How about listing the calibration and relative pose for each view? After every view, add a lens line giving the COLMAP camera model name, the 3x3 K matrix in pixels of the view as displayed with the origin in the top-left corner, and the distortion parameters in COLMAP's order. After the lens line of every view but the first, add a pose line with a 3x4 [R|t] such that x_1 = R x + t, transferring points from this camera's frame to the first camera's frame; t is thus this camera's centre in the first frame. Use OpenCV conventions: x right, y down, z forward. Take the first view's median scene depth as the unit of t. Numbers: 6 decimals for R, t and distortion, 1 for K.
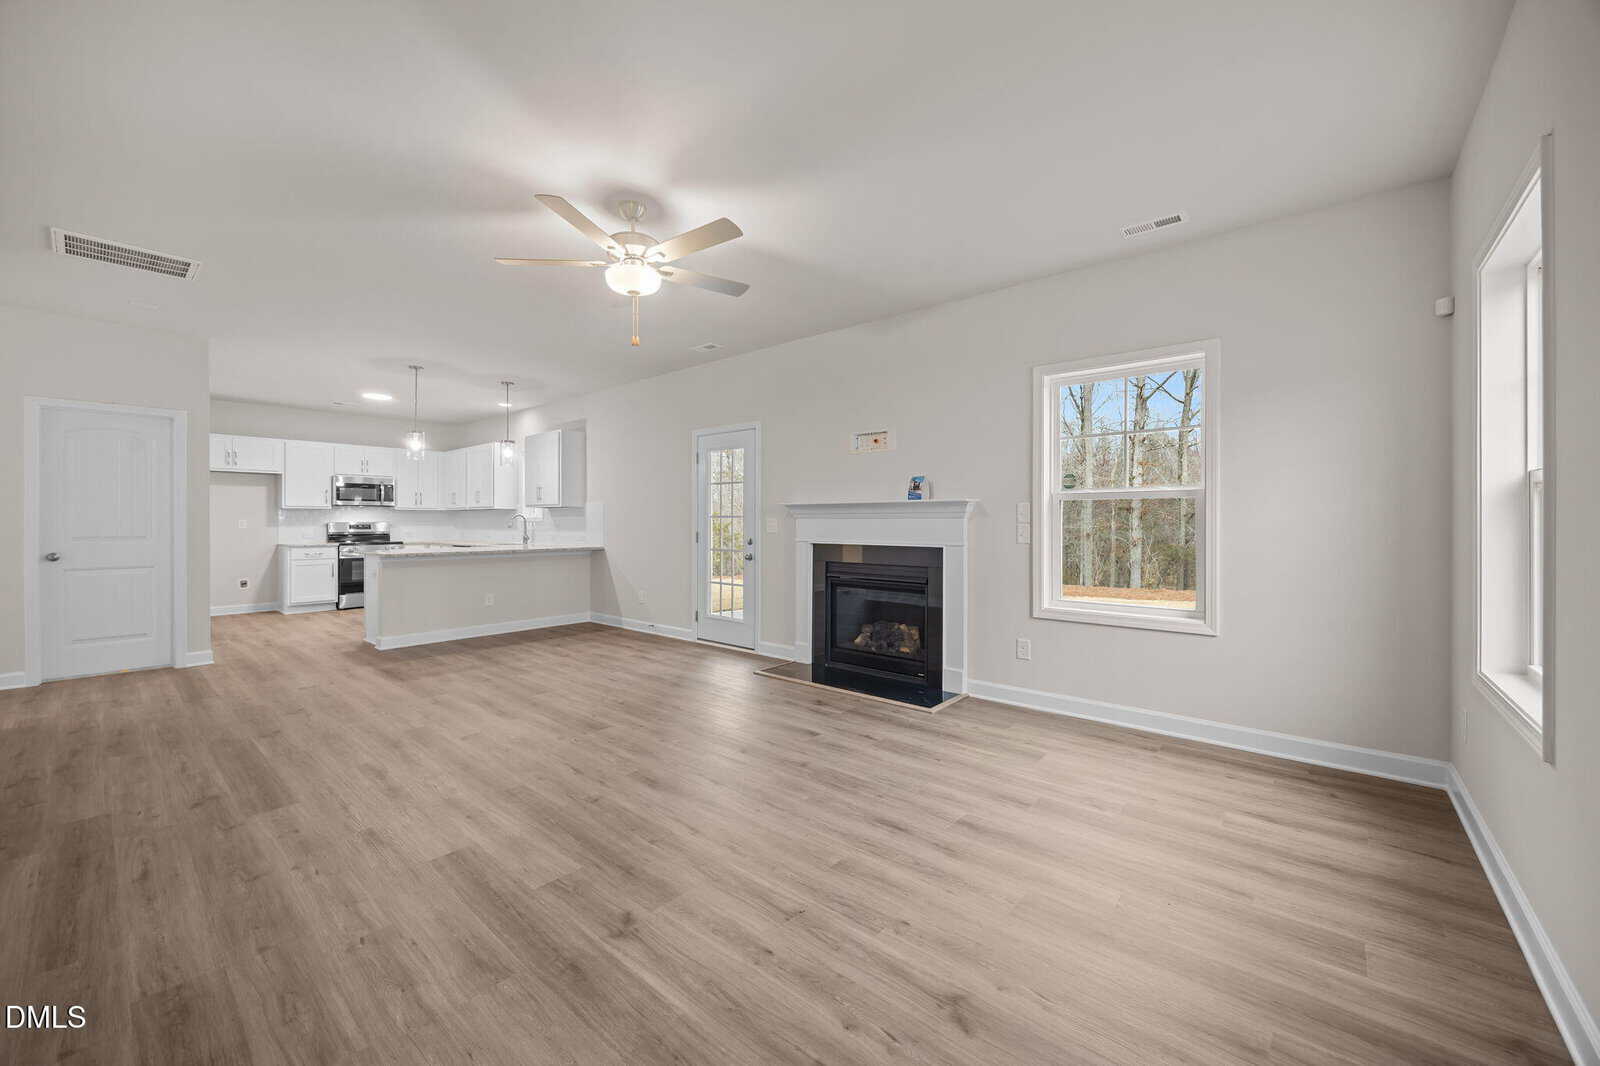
lens RADIAL K [[611.2, 0, 791.0], [0, 611.2, 522.3], [0, 0, 1]] dist [-0.003241, 0.000573]
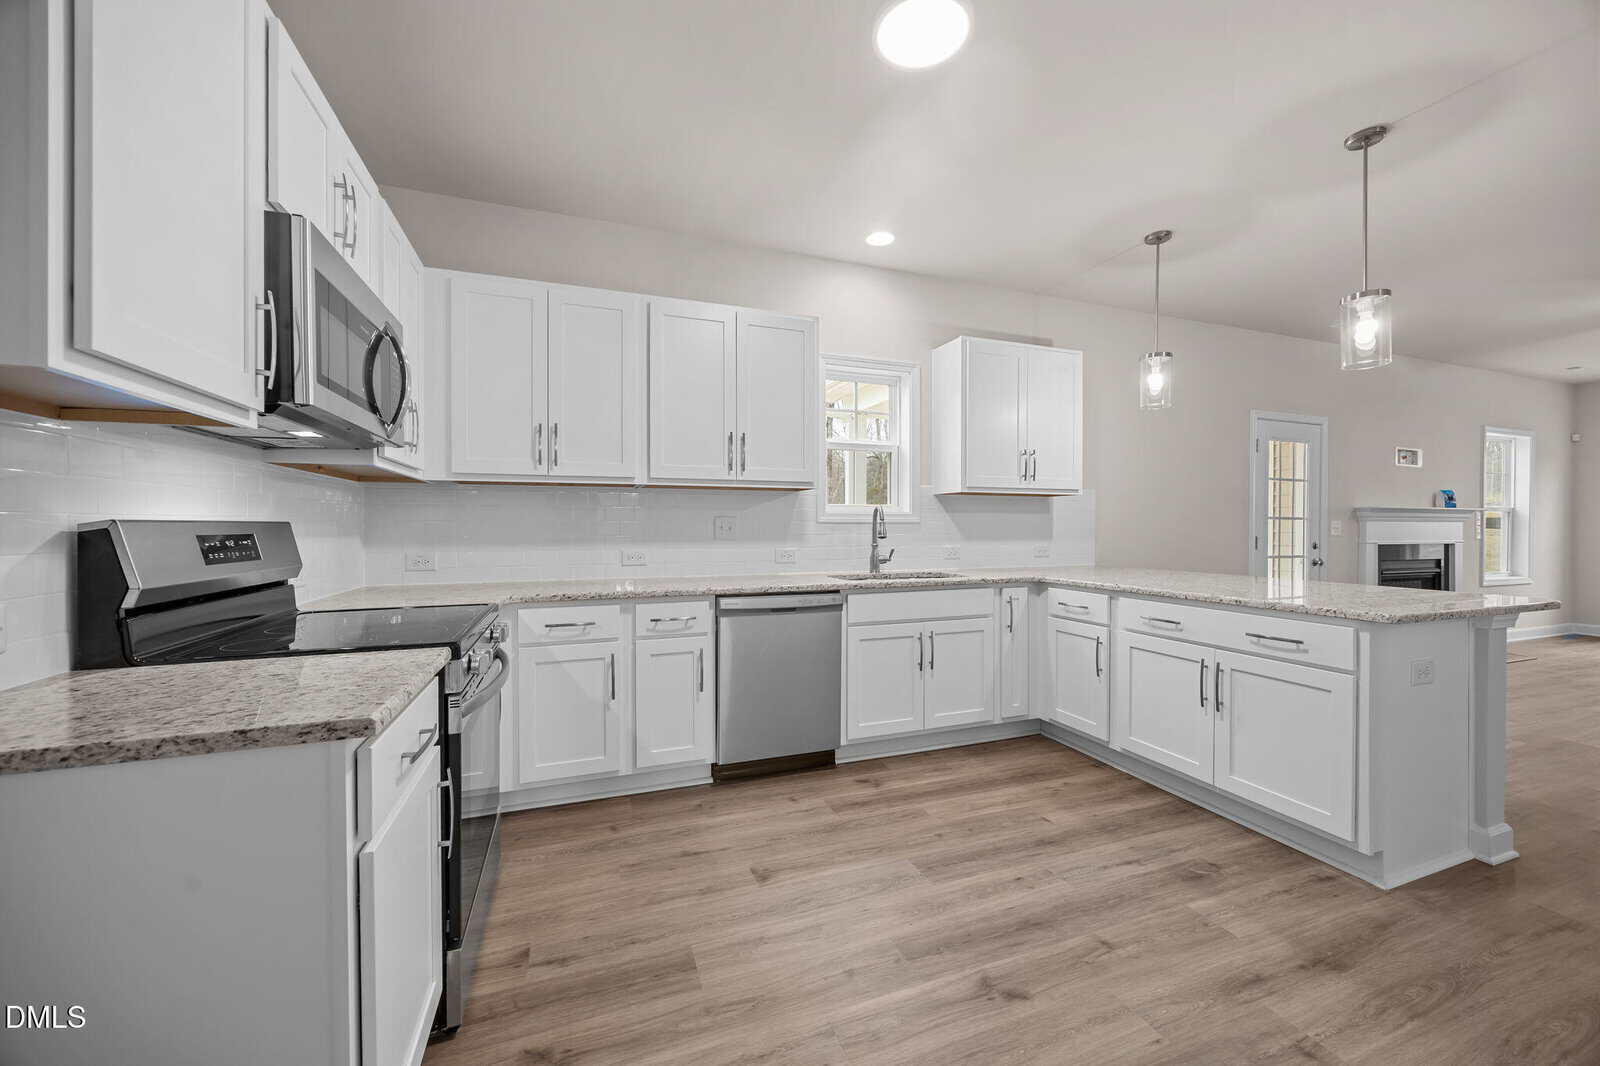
lens RADIAL K [[611.2, 0, 797.5], [0, 611.2, 532.2], [0, 0, 1]] dist [-0.003241, 0.000573]
pose [[0.484110, -0.009164, 0.874959, -0.861977], [-0.000335, 0.999943, 0.010658, 0.001073], [-0.875007, -0.005453, 0.484080, 0.852713]]
